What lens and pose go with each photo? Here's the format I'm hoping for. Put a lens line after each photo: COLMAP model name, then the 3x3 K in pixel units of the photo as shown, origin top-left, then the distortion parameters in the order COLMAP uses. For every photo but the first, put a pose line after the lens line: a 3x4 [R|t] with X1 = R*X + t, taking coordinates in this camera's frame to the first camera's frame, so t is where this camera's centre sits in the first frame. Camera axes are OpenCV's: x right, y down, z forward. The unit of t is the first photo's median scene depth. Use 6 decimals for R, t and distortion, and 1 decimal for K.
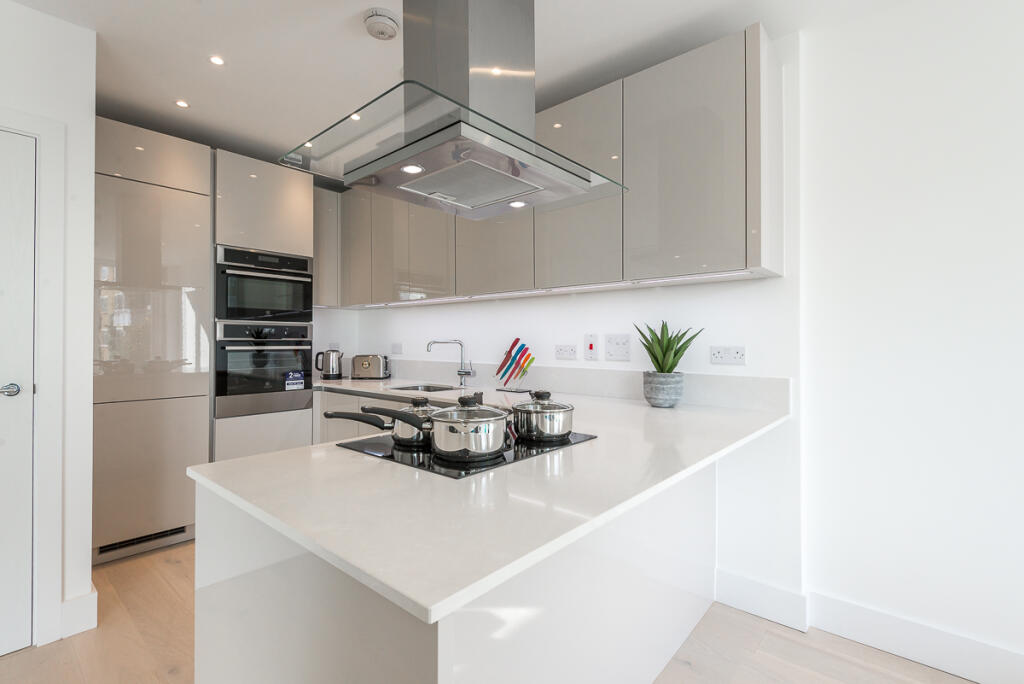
lens RADIAL K [[458.9, 0, 512.0], [0, 458.9, 342.0], [0, 0, 1]] dist [-0.000726, -0.000093]
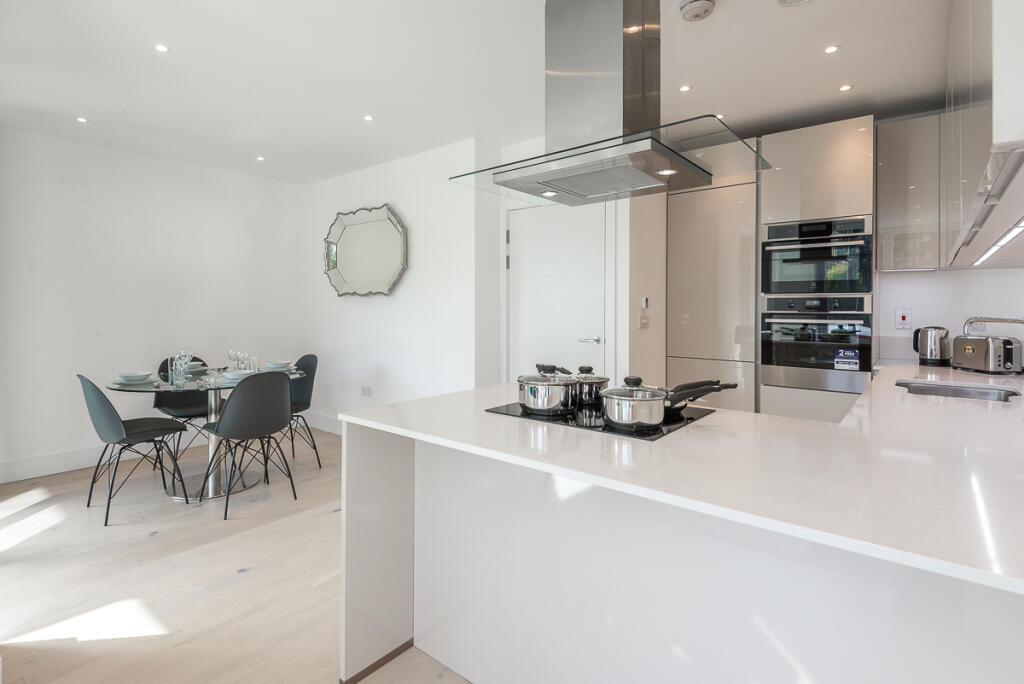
lens RADIAL K [[514.3, 0, 509.0], [0, 514.3, 308.5], [0, 0, 1]] dist [0.001497, 0.000286]
pose [[0.032206, 0.004918, -0.999469, 0.513401], [-0.004823, 0.999977, 0.004765, -0.015511], [0.999470, 0.004667, 0.032229, 0.333036]]
